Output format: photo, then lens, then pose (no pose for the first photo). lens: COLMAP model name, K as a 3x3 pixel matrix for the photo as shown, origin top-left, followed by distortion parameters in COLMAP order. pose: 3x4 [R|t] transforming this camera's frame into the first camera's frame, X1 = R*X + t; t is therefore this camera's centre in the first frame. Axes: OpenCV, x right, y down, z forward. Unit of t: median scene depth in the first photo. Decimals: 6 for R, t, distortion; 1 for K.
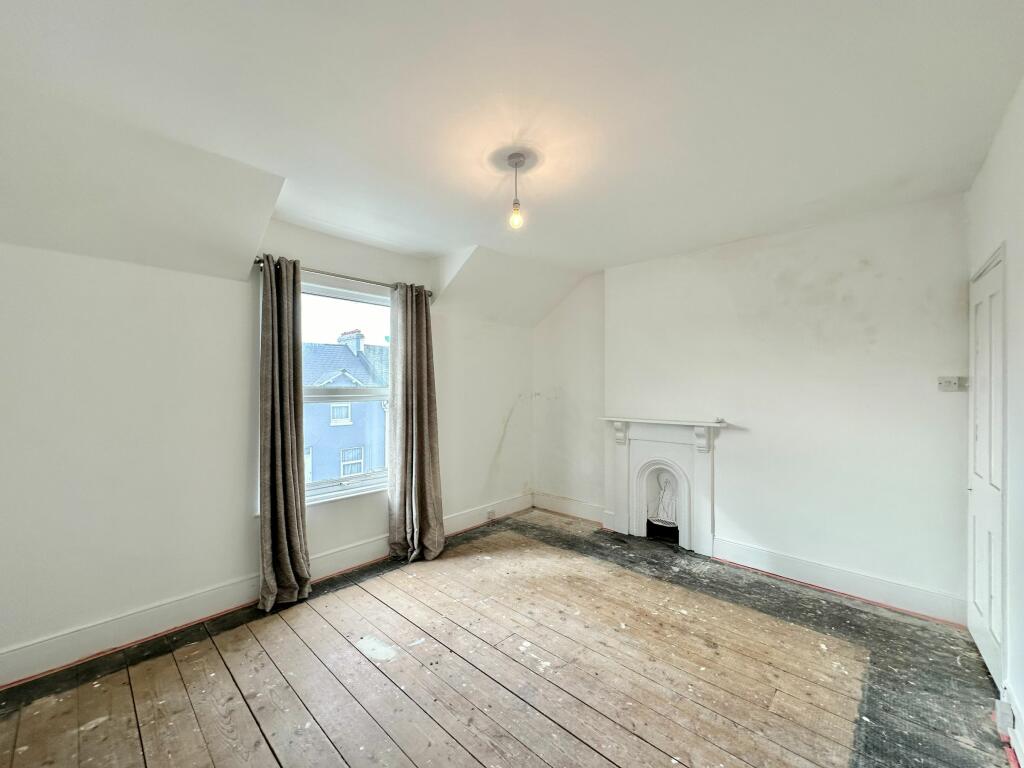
lens RADIAL K [[405.6, 0, 514.4], [0, 405.6, 375.7], [0, 0, 1]] dist [0.000091, 0.000174]
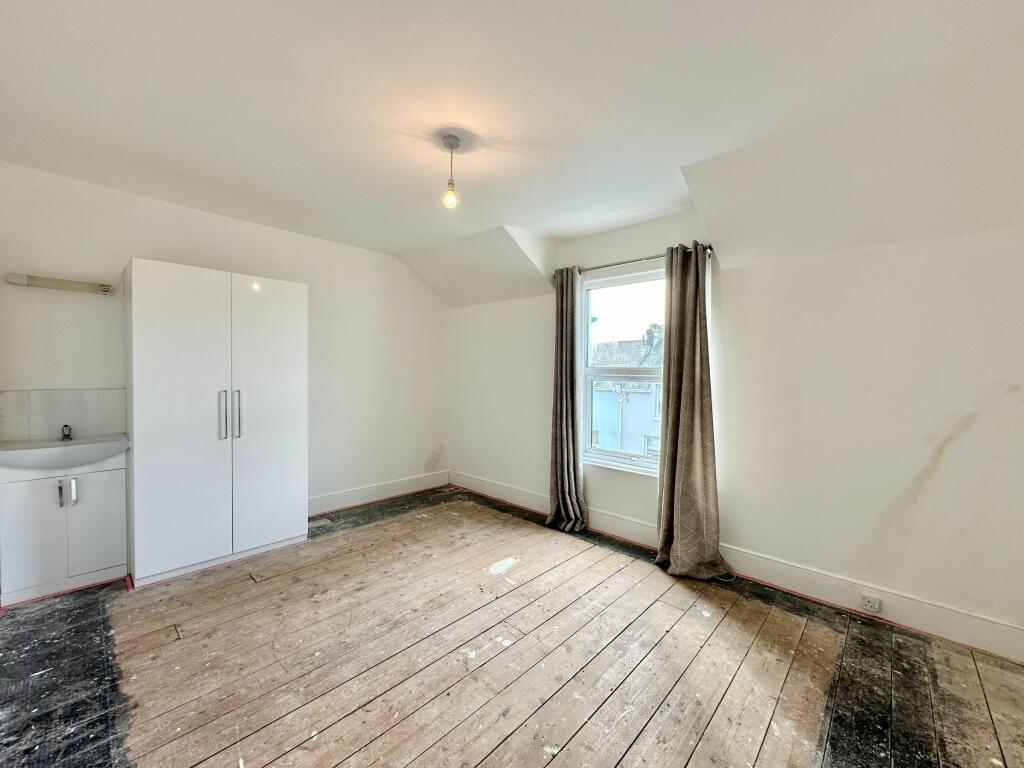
lens RADIAL K [[409.8, 0, 512.8], [0, 409.8, 377.5], [0, 0, 1]] dist [0.001212, 0.000380]
pose [[-0.006020, 0.011874, -0.999911, 0.721555], [0.009828, 0.999882, 0.011814, 0.043299], [0.999934, -0.009756, -0.006136, 0.785880]]
